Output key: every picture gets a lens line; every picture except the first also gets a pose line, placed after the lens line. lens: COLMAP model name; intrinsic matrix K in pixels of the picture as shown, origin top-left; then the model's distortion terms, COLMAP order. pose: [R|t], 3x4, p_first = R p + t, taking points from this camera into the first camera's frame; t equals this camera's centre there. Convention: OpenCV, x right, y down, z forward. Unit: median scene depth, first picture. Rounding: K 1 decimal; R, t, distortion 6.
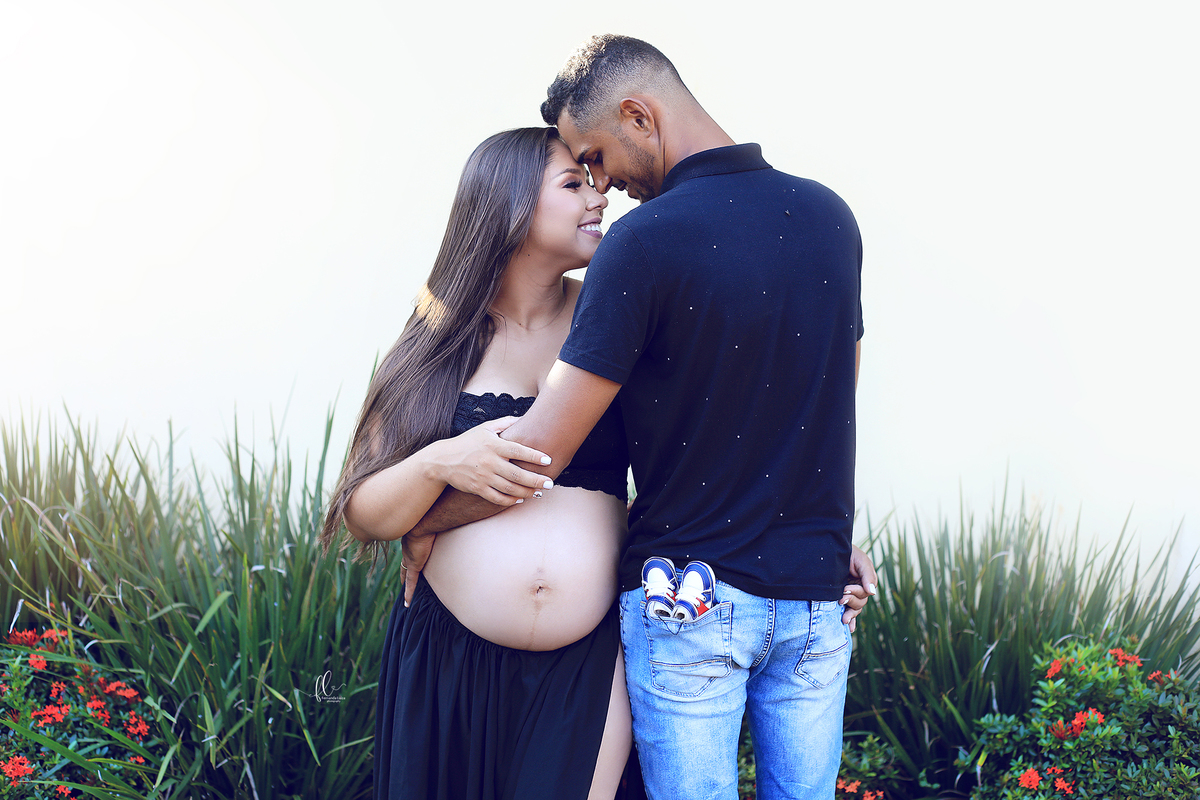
lens RADIAL K [[1757.9, 0, 600.0], [0, 1757.9, 400.0], [0, 0, 1]] dist [0.442592, -2.710076]
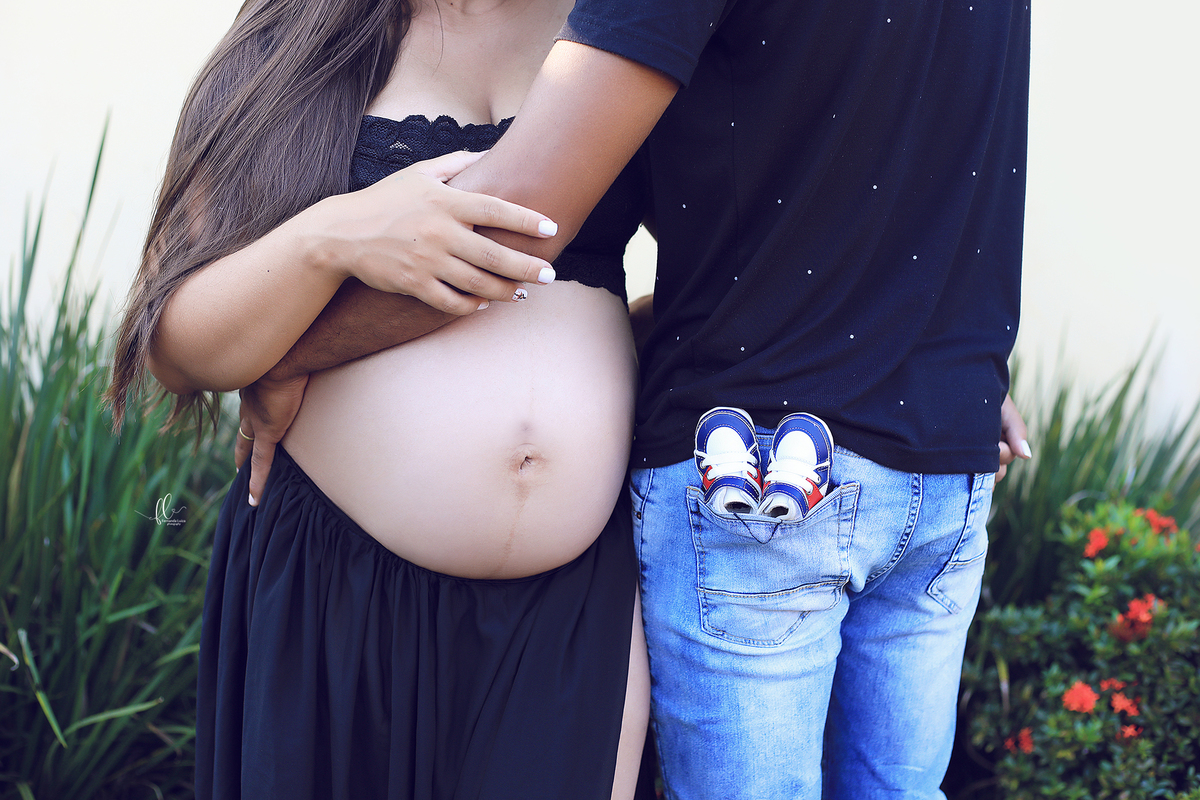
lens RADIAL K [[1823.7, 0, 600.0], [0, 1823.7, 400.0], [0, 0, 1]] dist [-0.018627, -0.024820]
pose [[0.982947, -0.023453, 0.182388, -0.108595], [0.007411, 0.996080, 0.088148, 0.035799], [-0.183741, -0.085293, 0.979267, 0.442275]]
